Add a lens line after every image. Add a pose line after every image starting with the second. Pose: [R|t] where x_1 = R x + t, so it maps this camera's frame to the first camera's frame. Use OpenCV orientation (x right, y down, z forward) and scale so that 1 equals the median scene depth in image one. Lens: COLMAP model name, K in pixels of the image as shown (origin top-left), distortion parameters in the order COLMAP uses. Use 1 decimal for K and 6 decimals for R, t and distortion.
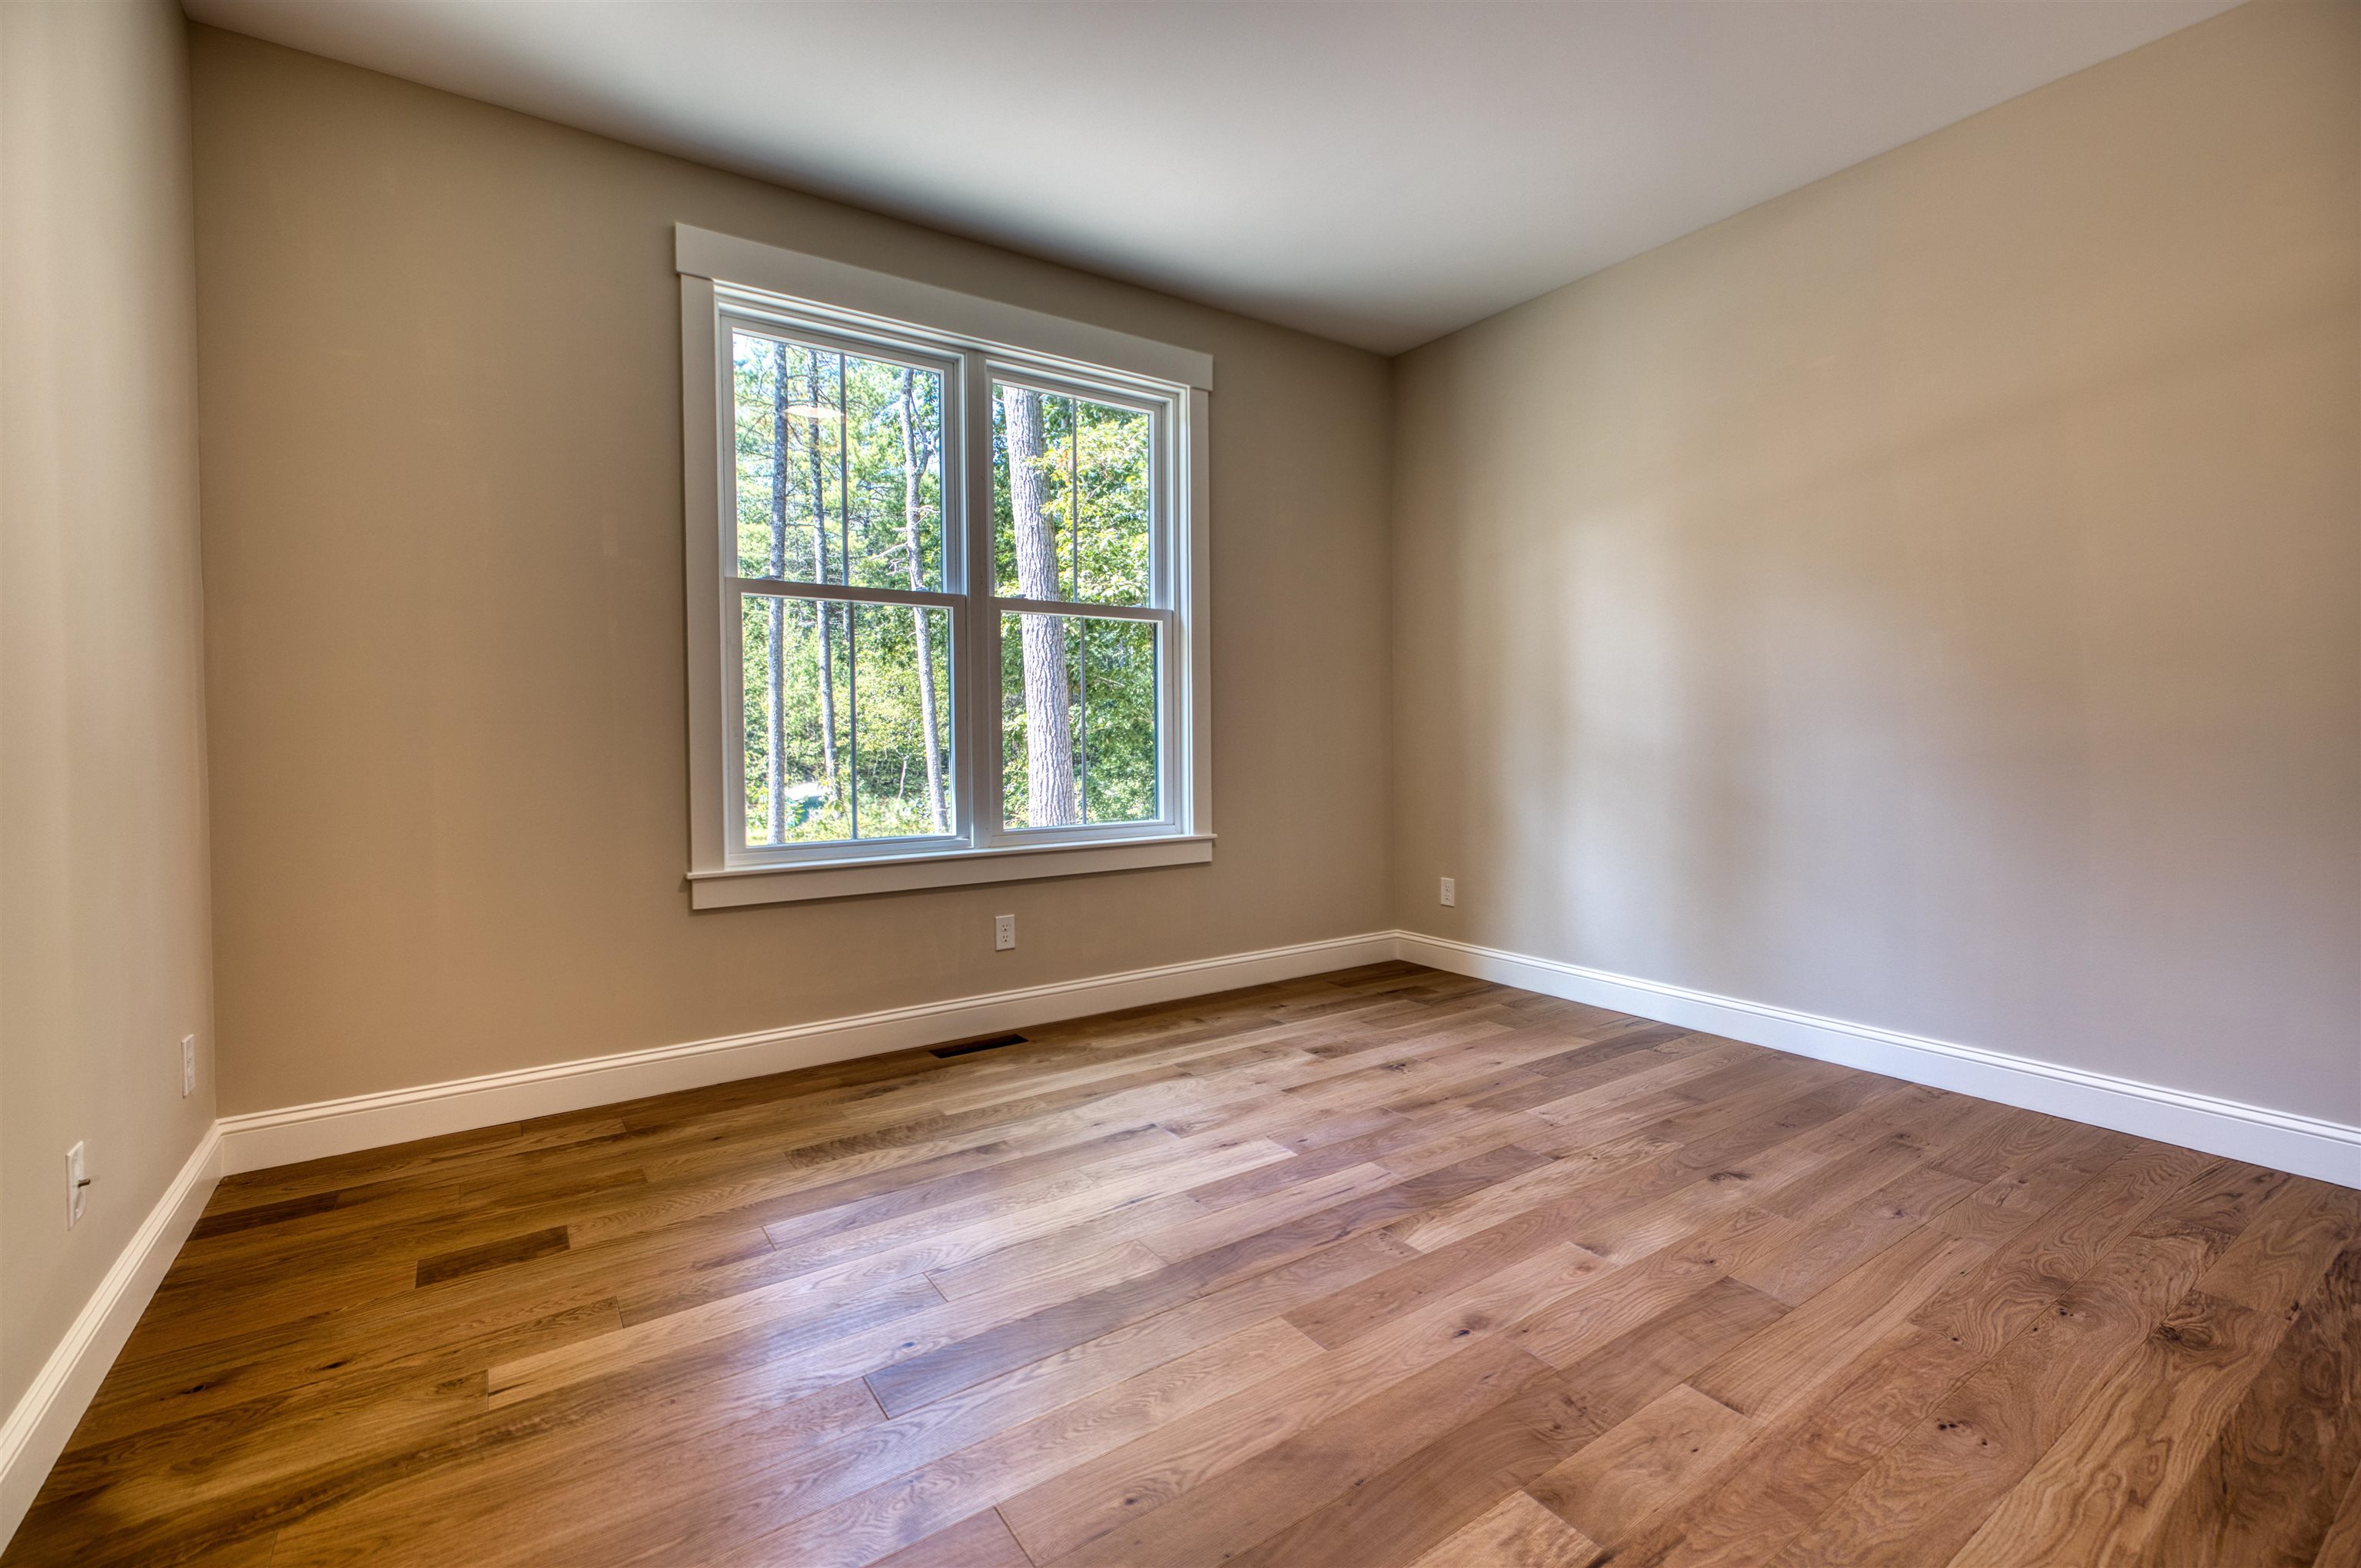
lens RADIAL K [[1024.2, 0, 1190.5], [0, 1024.2, 781.9], [0, 0, 1]] dist [0.001300, 0.000133]
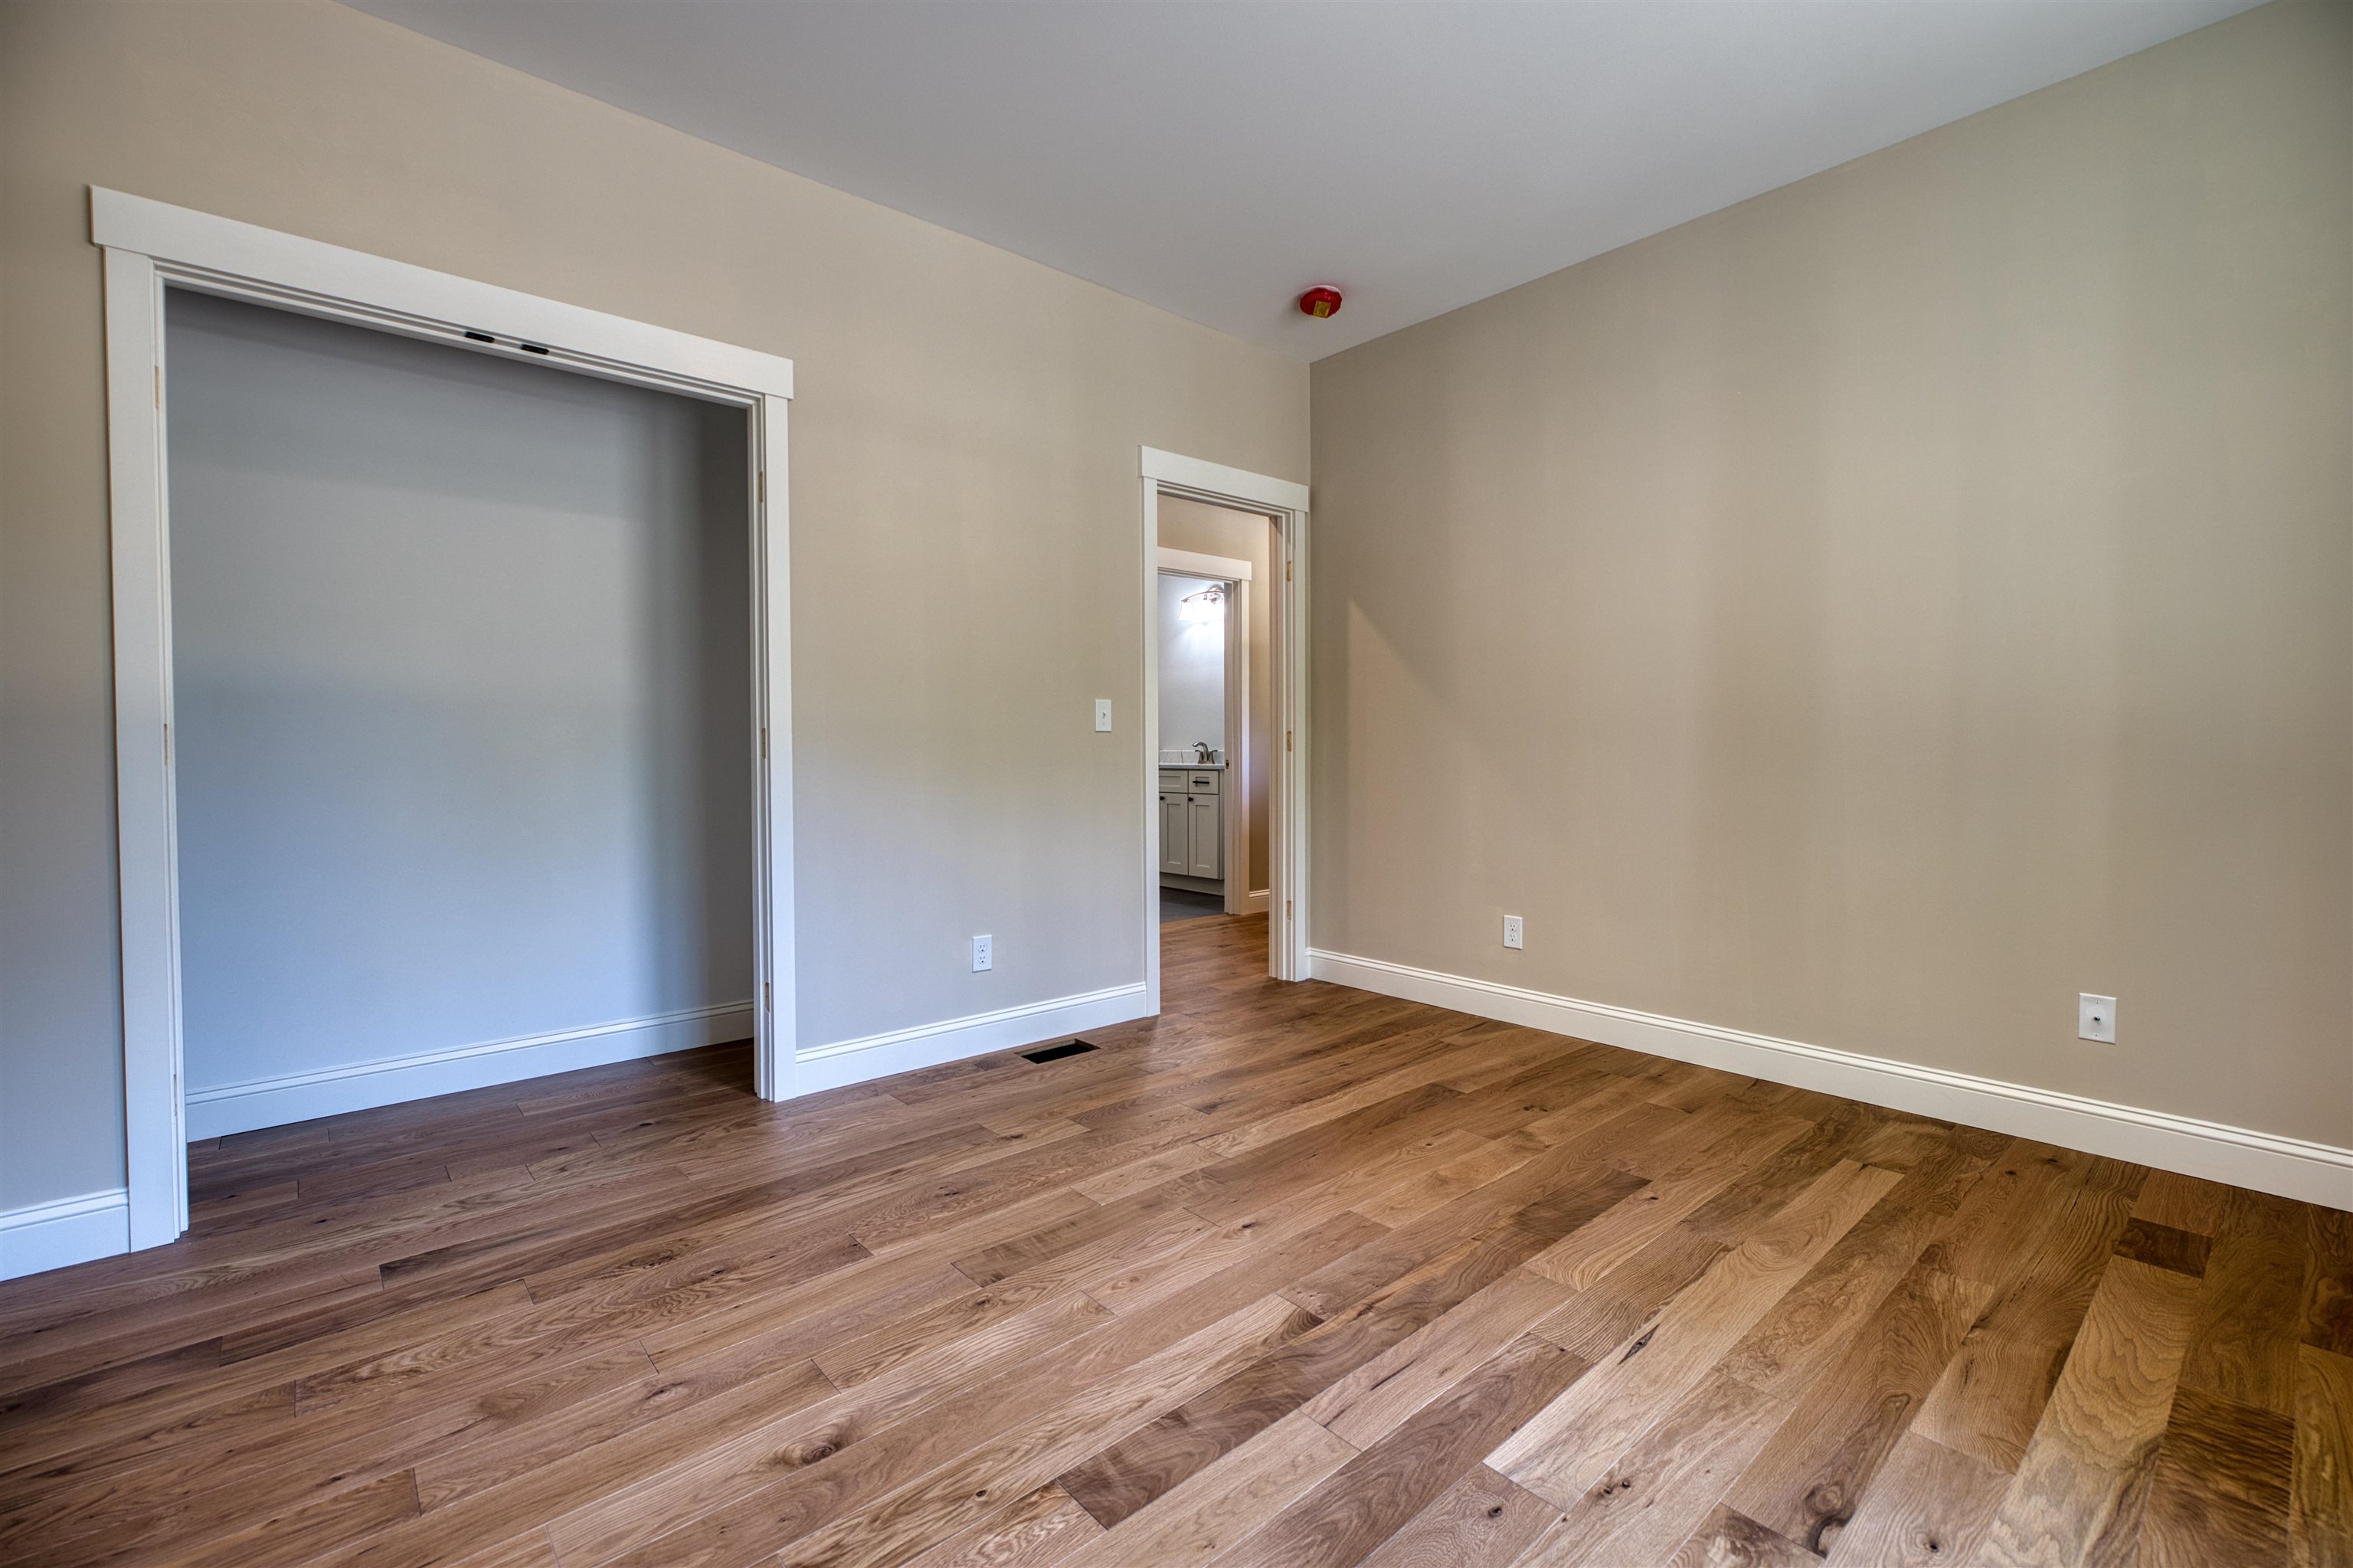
lens RADIAL K [[1020.7, 0, 1186.5], [0, 1020.7, 781.9], [0, 0, 1]] dist [0.001300, 0.000133]
pose [[-0.990639, 0.018387, -0.135264, 0.410733], [0.006792, 0.996299, 0.085687, -0.091651], [0.136339, 0.083966, -0.987097, 1.808787]]
